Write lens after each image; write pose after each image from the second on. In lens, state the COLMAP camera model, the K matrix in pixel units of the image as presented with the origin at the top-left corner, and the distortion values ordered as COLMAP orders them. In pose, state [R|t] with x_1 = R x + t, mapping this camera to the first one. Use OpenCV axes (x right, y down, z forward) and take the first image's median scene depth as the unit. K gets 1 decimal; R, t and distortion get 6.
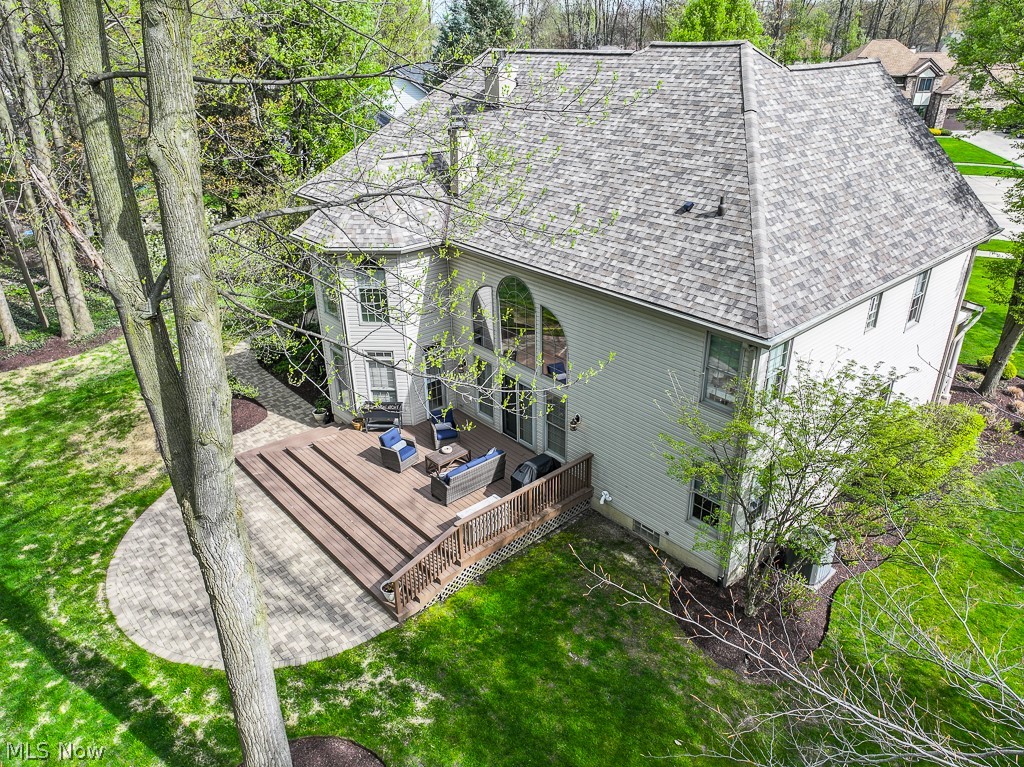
lens RADIAL K [[716.3, 0, 516.4], [0, 716.3, 381.3], [0, 0, 1]] dist [0.003665, 0.007350]
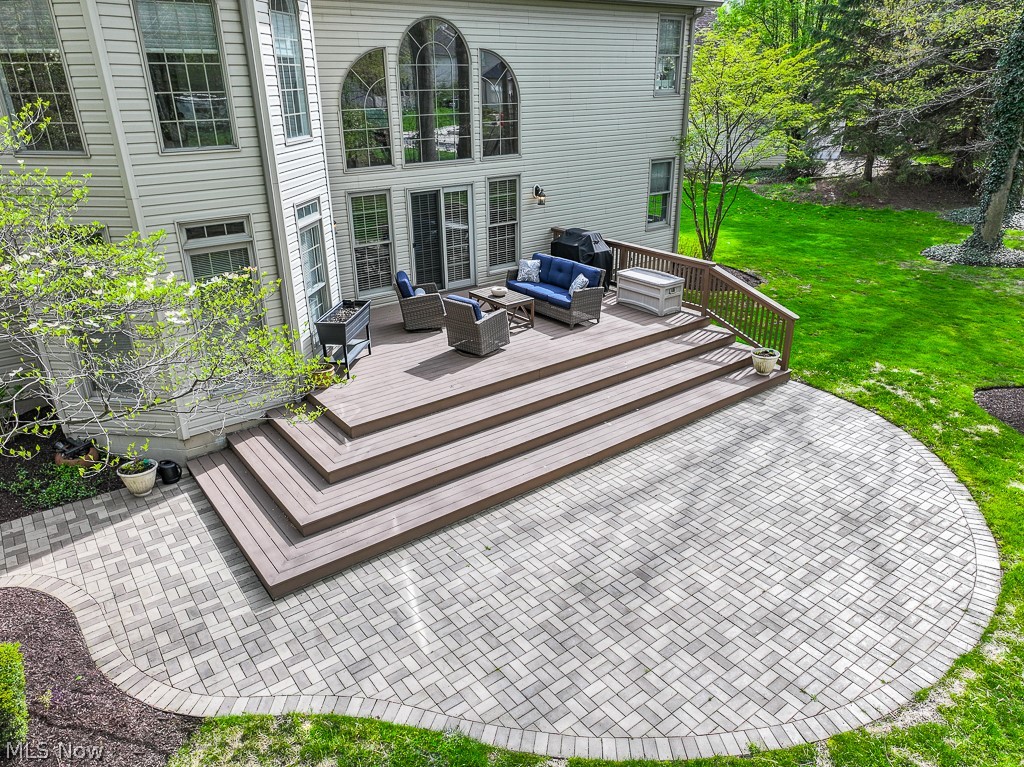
lens RADIAL K [[716.3, 0, 516.4], [0, 716.3, 381.3], [0, 0, 1]] dist [0.003665, 0.007350]
pose [[0.066248, -0.378401, 0.923268, -0.758558], [0.446566, 0.838703, 0.311699, -0.032265], [-0.892295, 0.391651, 0.224543, 0.913195]]
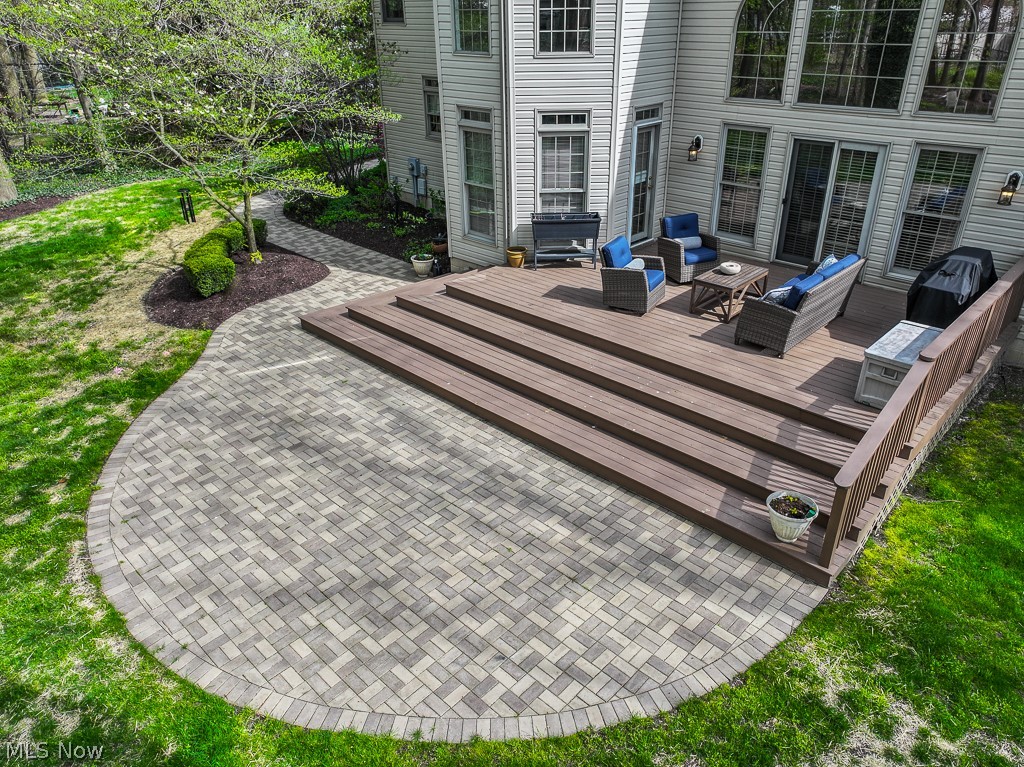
lens RADIAL K [[716.3, 0, 516.4], [0, 716.3, 381.3], [0, 0, 1]] dist [0.003665, 0.007350]
pose [[0.996529, -0.038719, 0.073695, -0.311206], [0.036504, 0.998848, 0.031158, 0.164470], [-0.074817, -0.028360, 0.996794, 0.502315]]
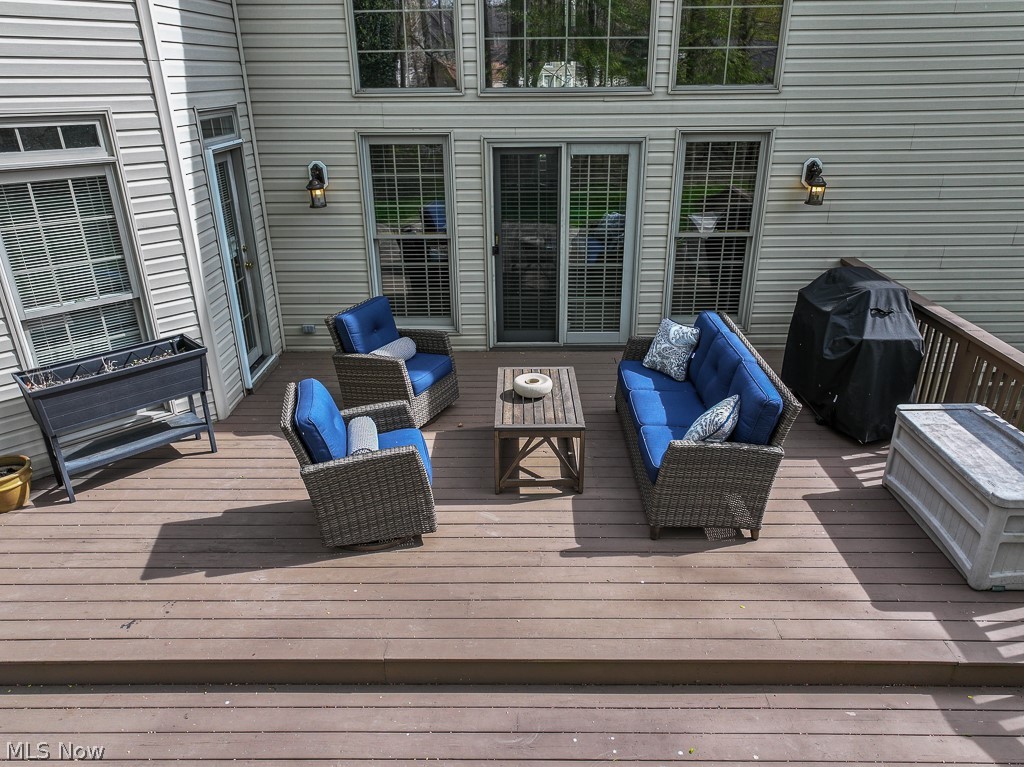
lens RADIAL K [[716.3, 0, 516.4], [0, 716.3, 381.3], [0, 0, 1]] dist [0.003665, 0.007350]
pose [[0.669325, -0.288036, 0.684864, -0.301731], [0.324347, 0.942596, 0.079444, 0.073856], [-0.668433, 0.168960, 0.724327, 0.842963]]
